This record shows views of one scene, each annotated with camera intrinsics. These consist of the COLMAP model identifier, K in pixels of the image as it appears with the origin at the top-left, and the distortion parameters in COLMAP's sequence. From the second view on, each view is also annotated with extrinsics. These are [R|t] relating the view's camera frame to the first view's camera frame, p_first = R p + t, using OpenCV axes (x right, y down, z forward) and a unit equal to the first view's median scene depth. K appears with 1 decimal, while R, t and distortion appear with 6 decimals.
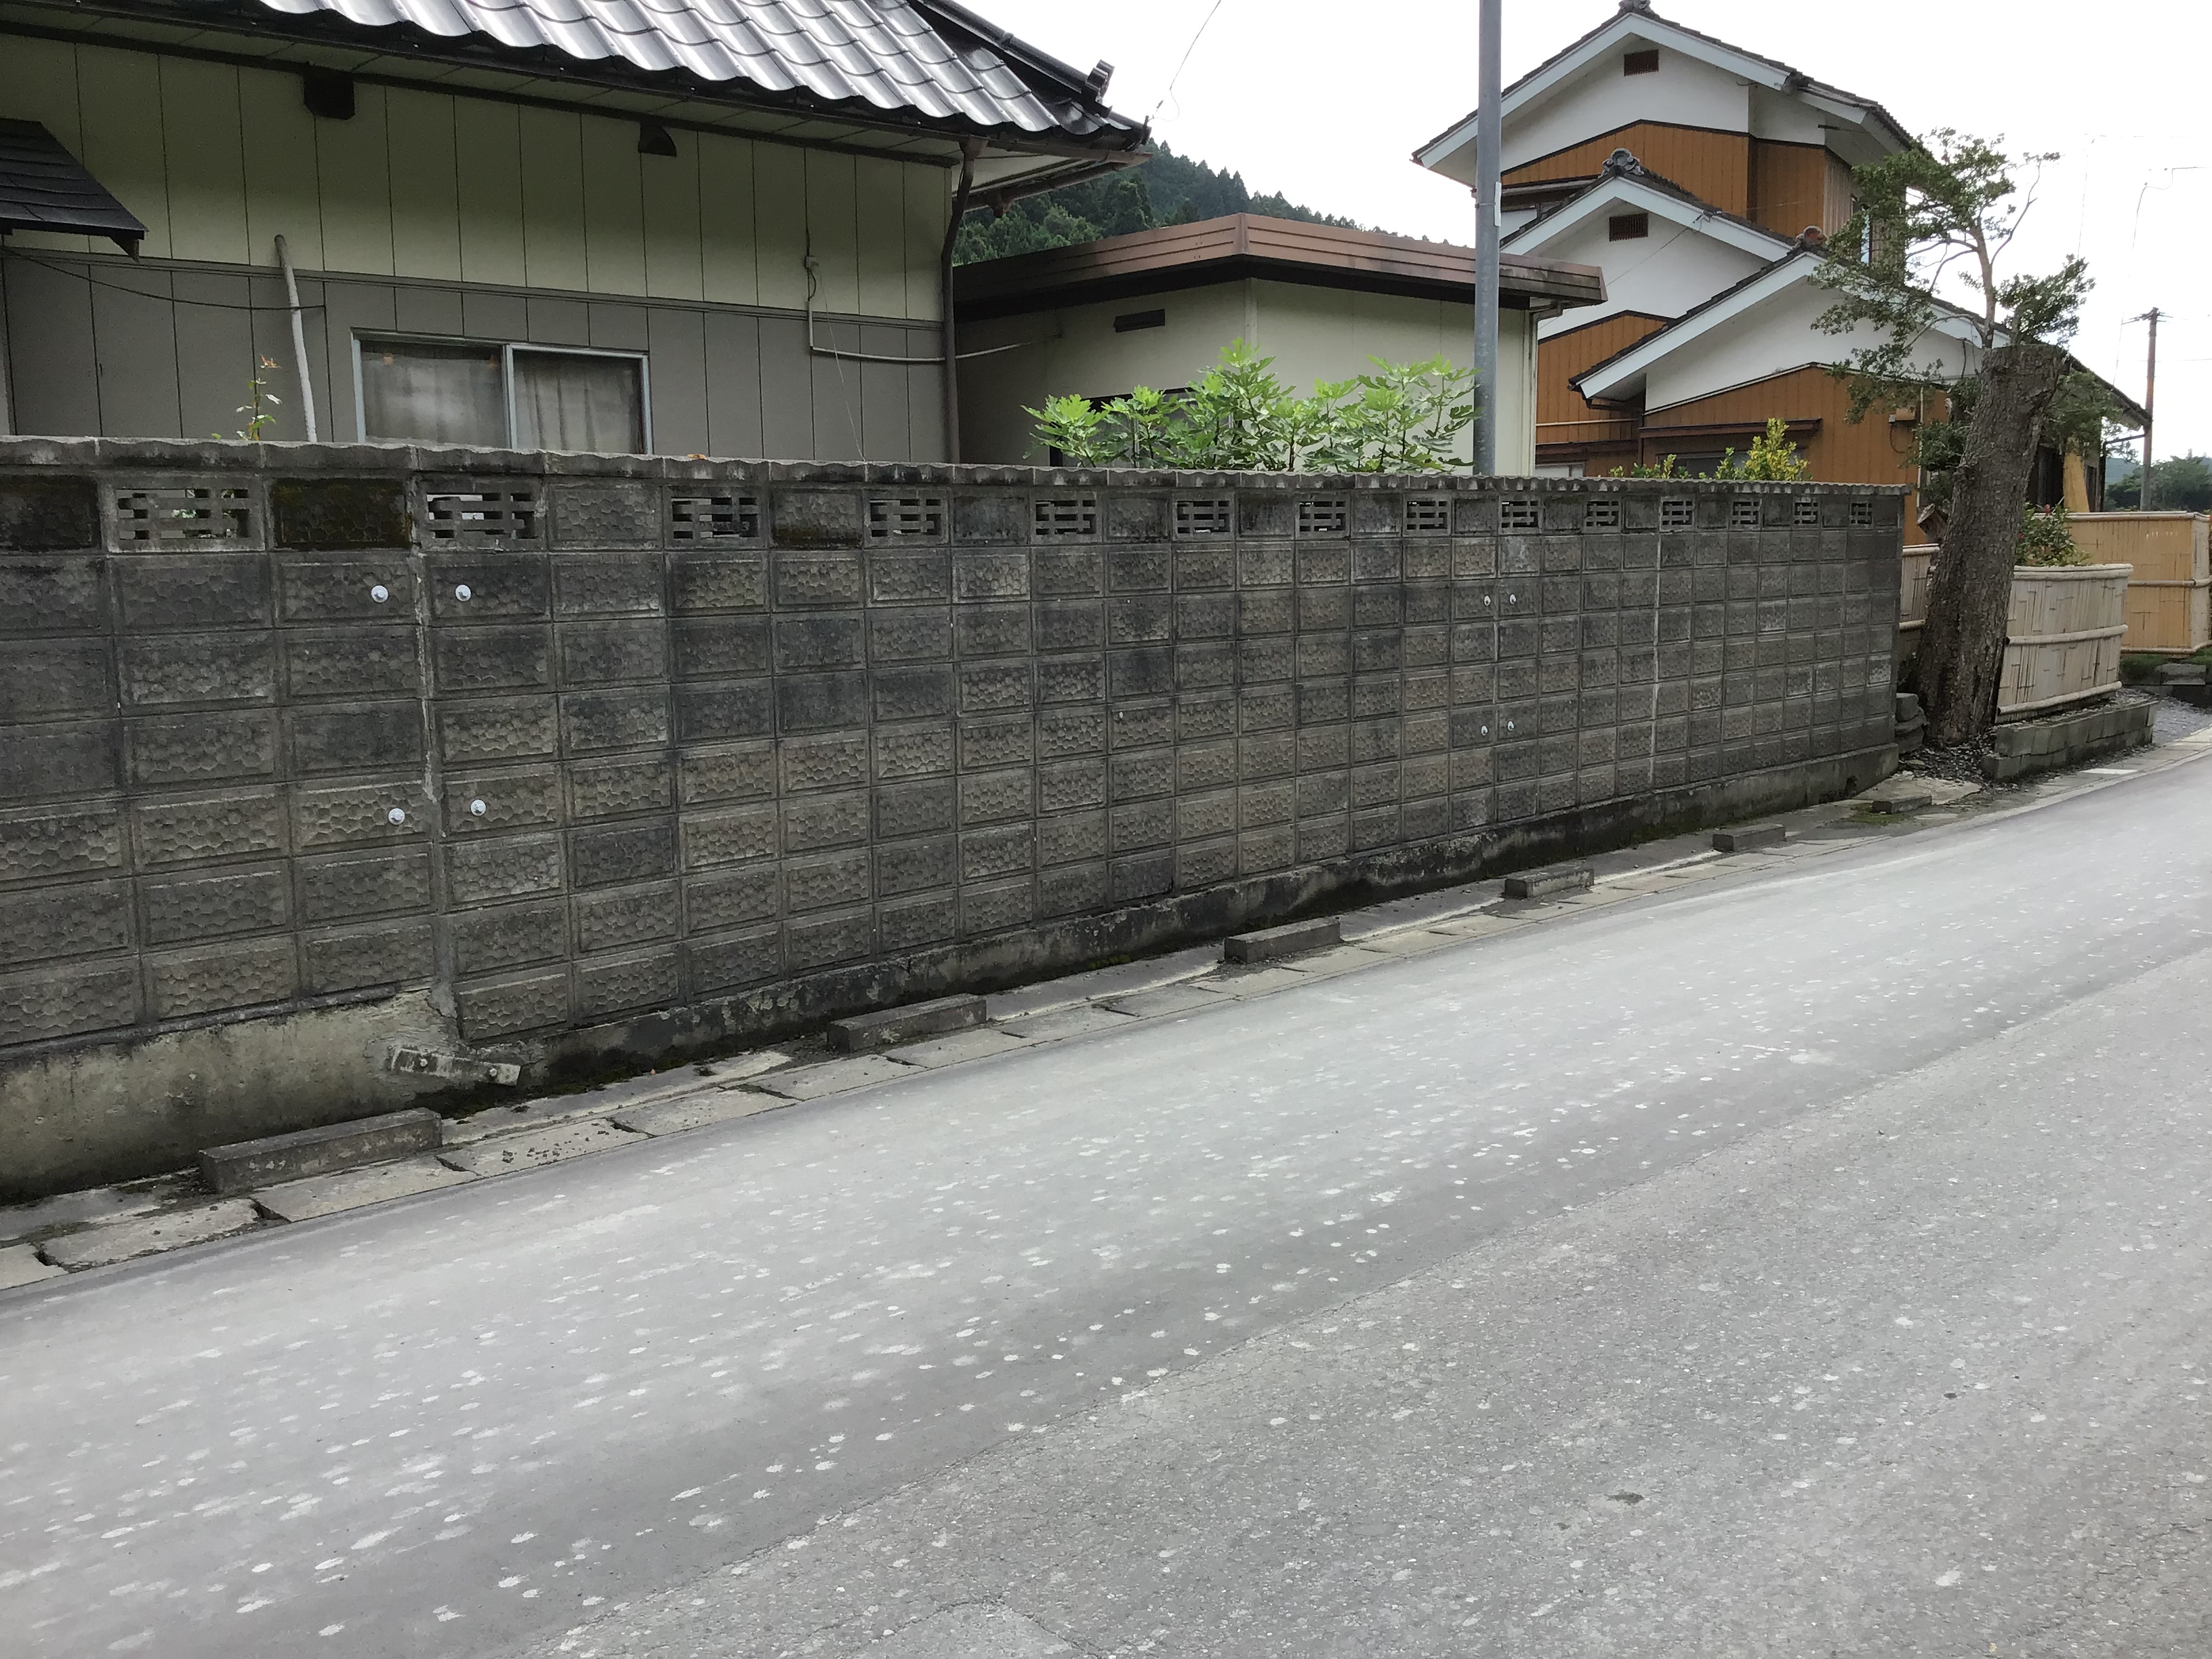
lens RADIAL K [[2011.7, 0, 1101.4], [0, 2011.7, 822.4], [0, 0, 1]] dist [0.115630, -0.221147]
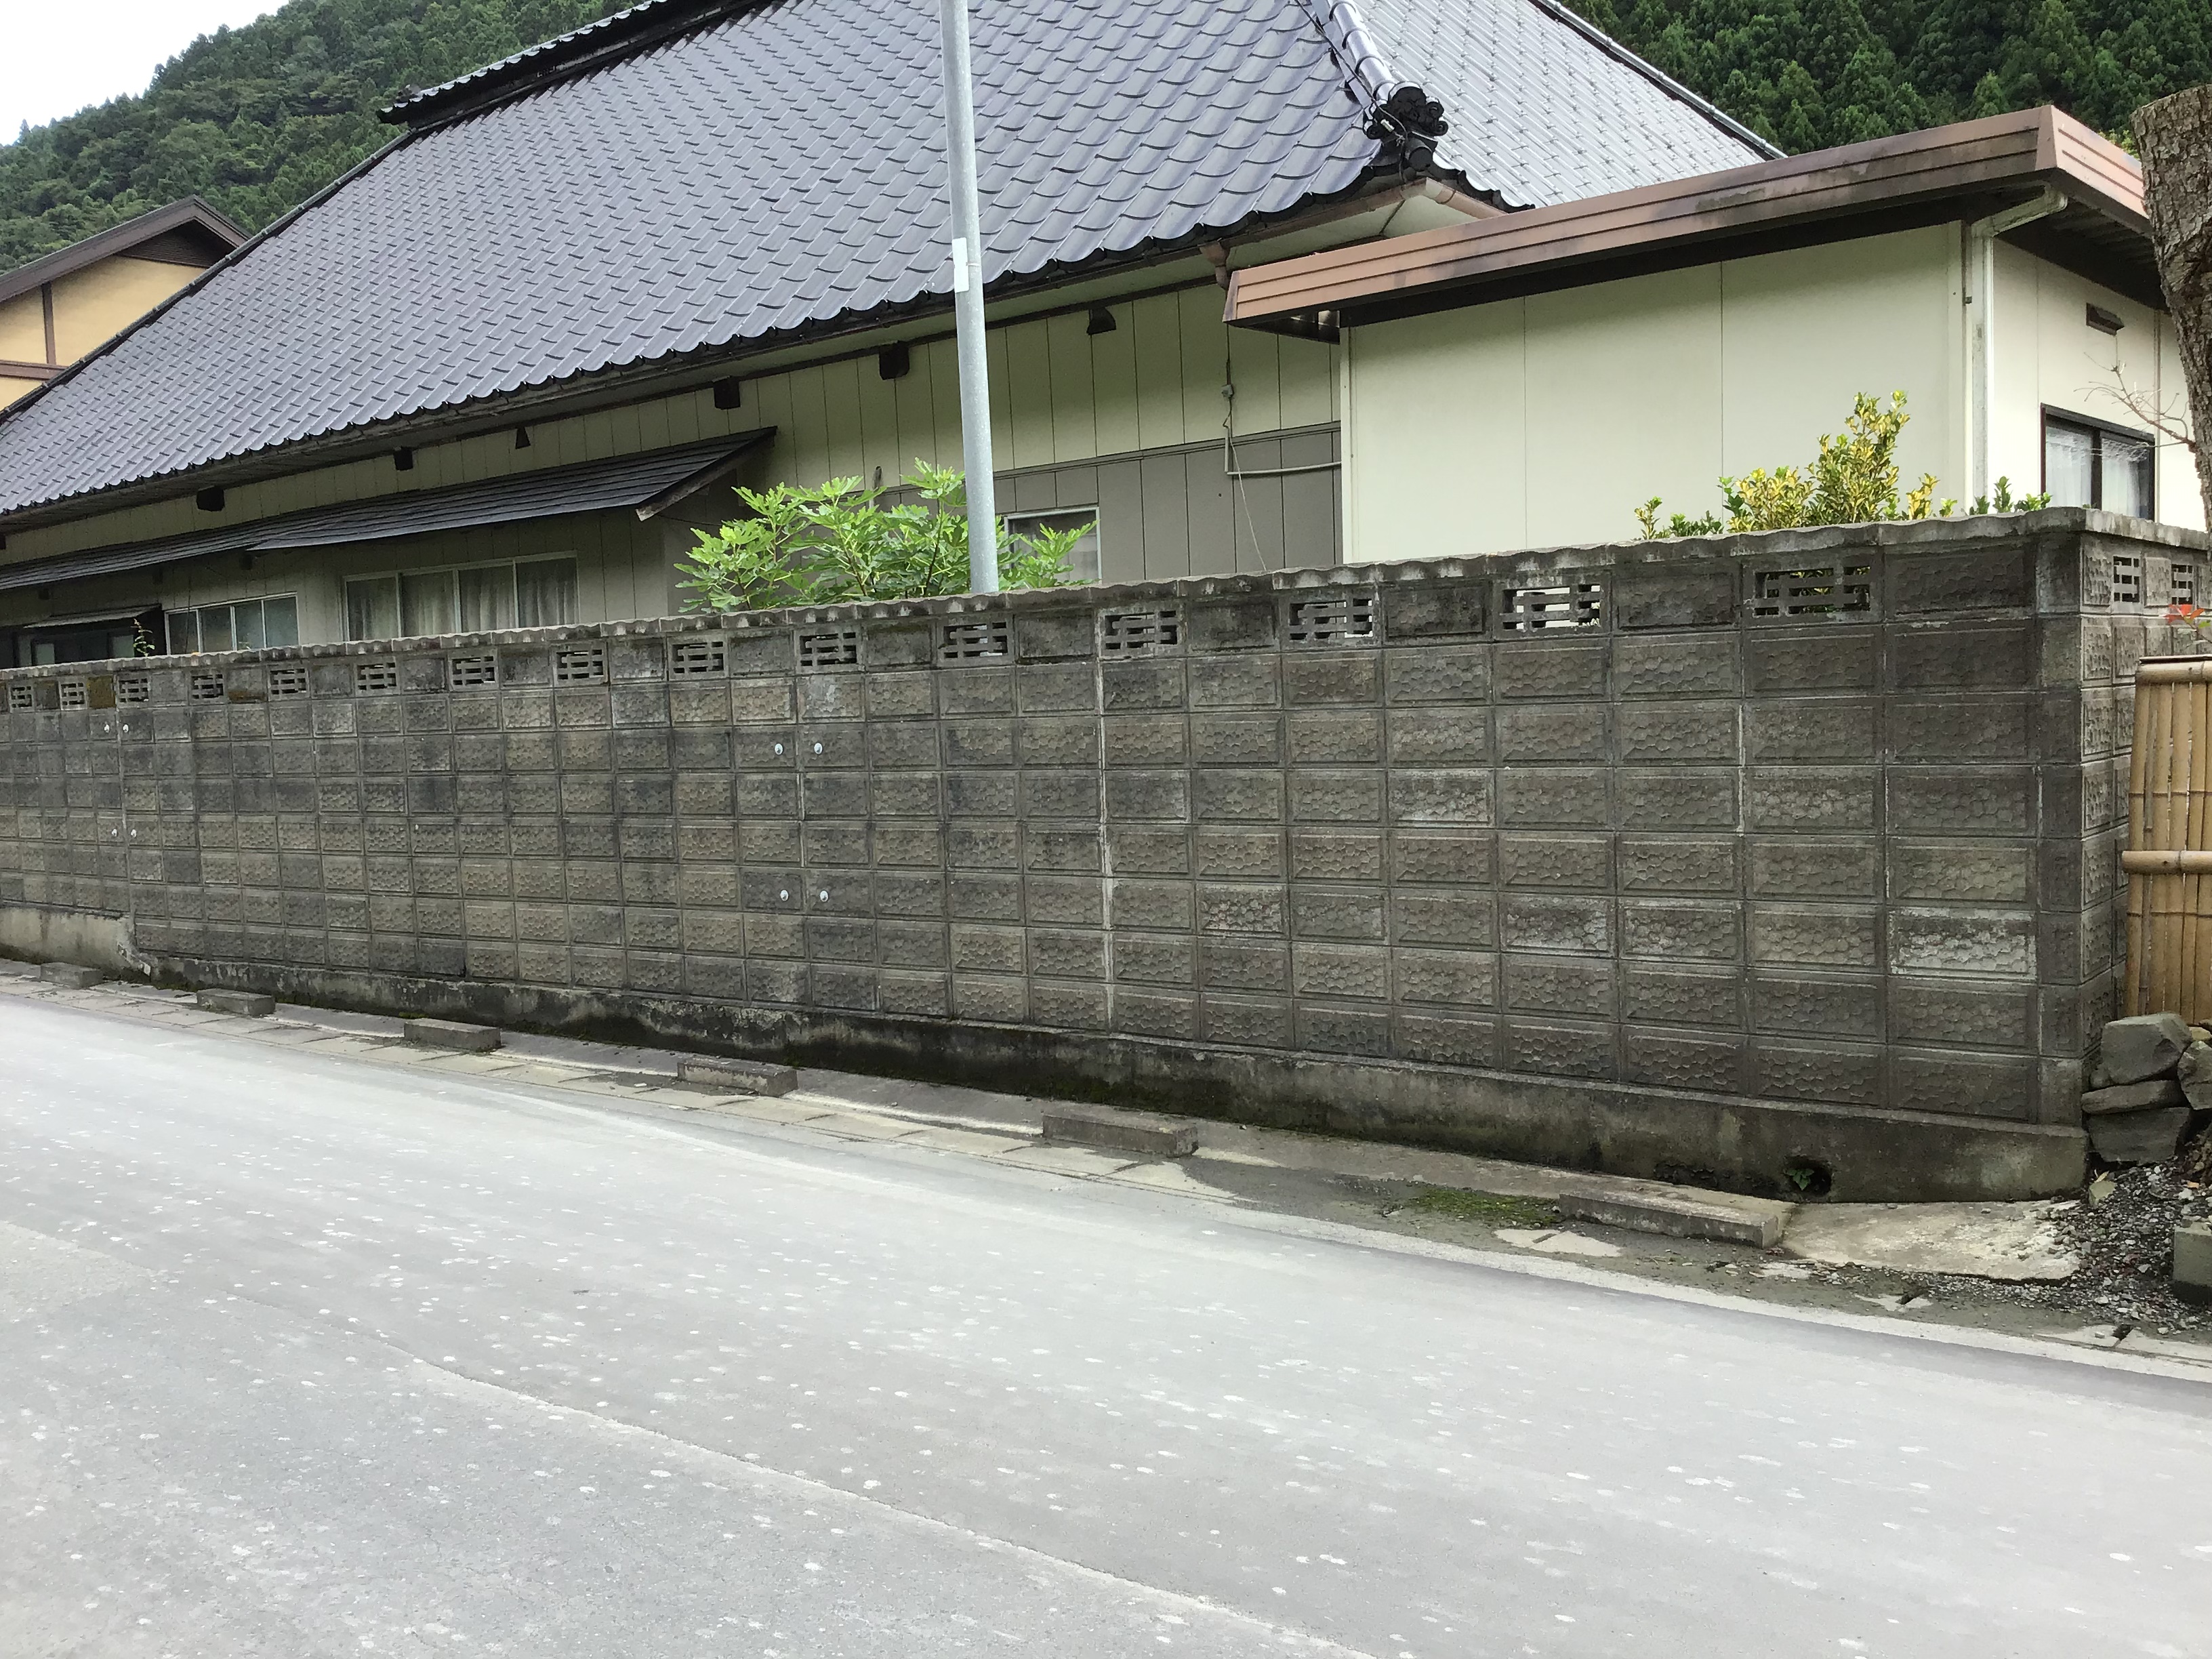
lens RADIAL K [[2011.7, 0, 1101.4], [0, 2011.7, 822.4], [0, 0, 1]] dist [0.115630, -0.221147]
pose [[0.088291, 0.077559, -0.993071, 1.712915], [-0.098698, 0.992739, 0.068758, -0.241451], [0.991193, 0.091943, 0.095305, 1.677367]]
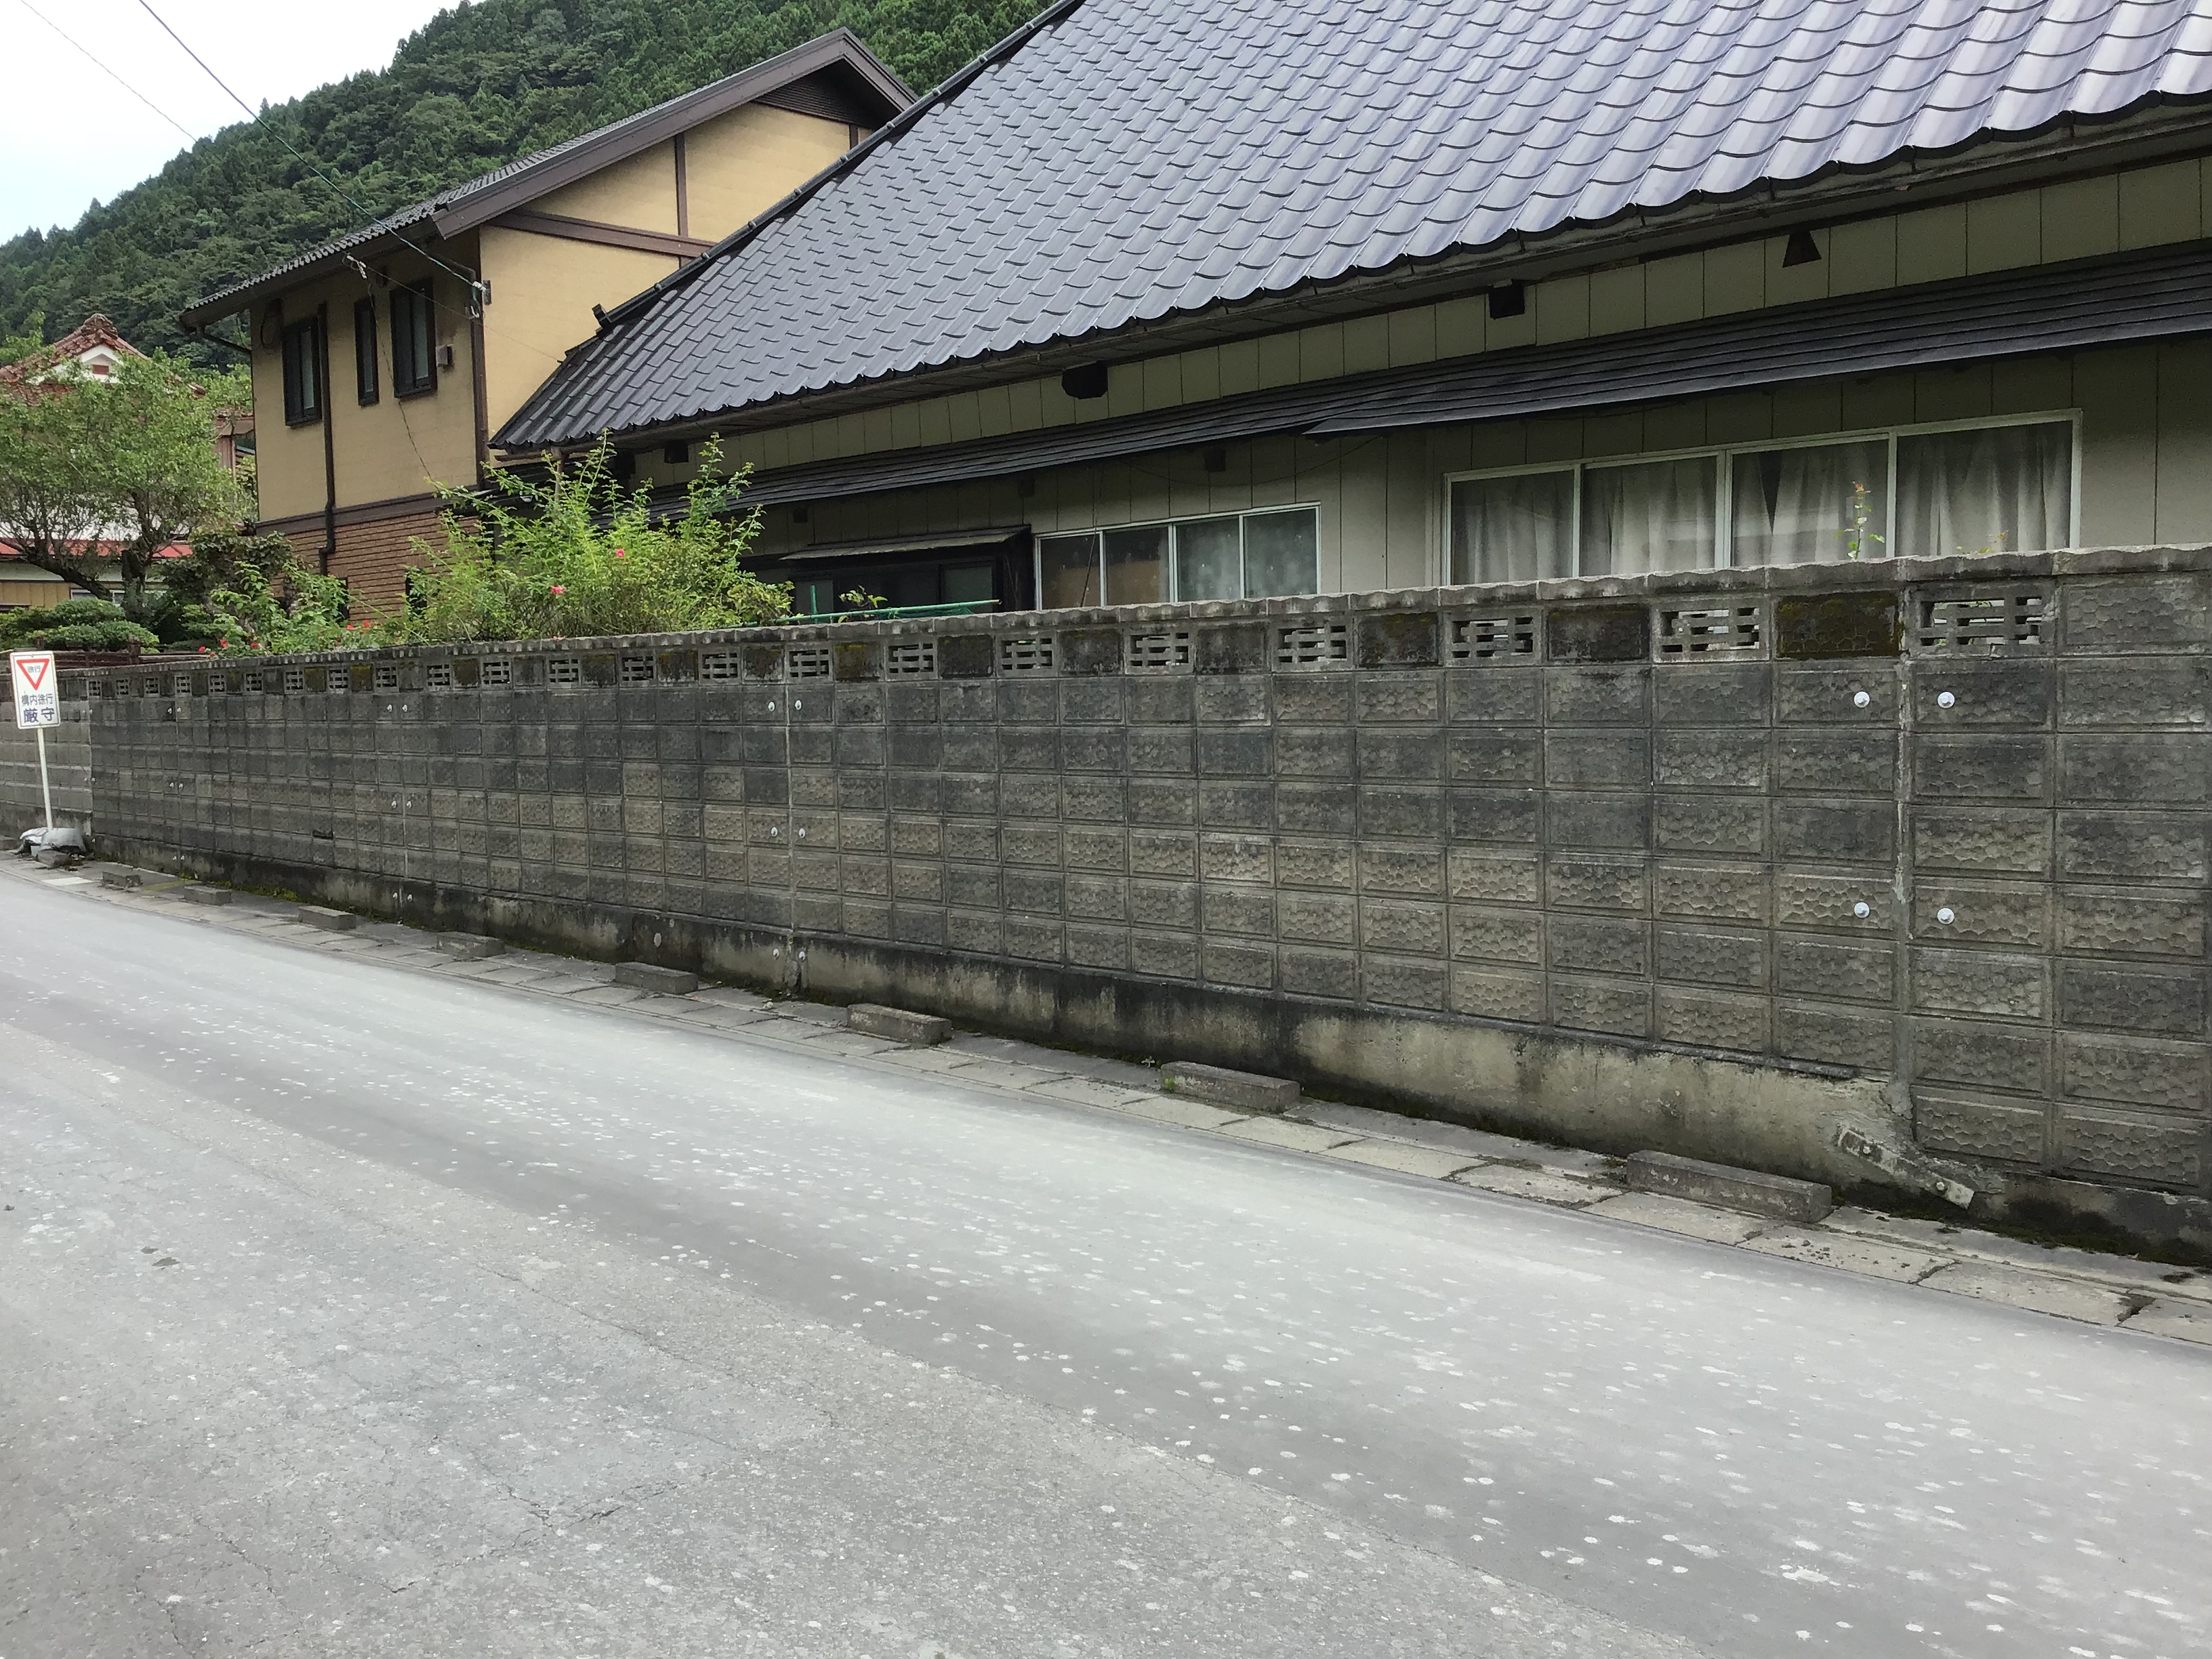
lens RADIAL K [[2011.0, 0, 1094.2], [0, 2011.0, 824.6], [0, 0, 1]] dist [0.122626, -0.262080]
pose [[-0.003688, 0.090293, -0.995908, 0.646006], [-0.113743, 0.989414, 0.090125, -0.089080], [0.993503, 0.113610, 0.006621, 0.549360]]
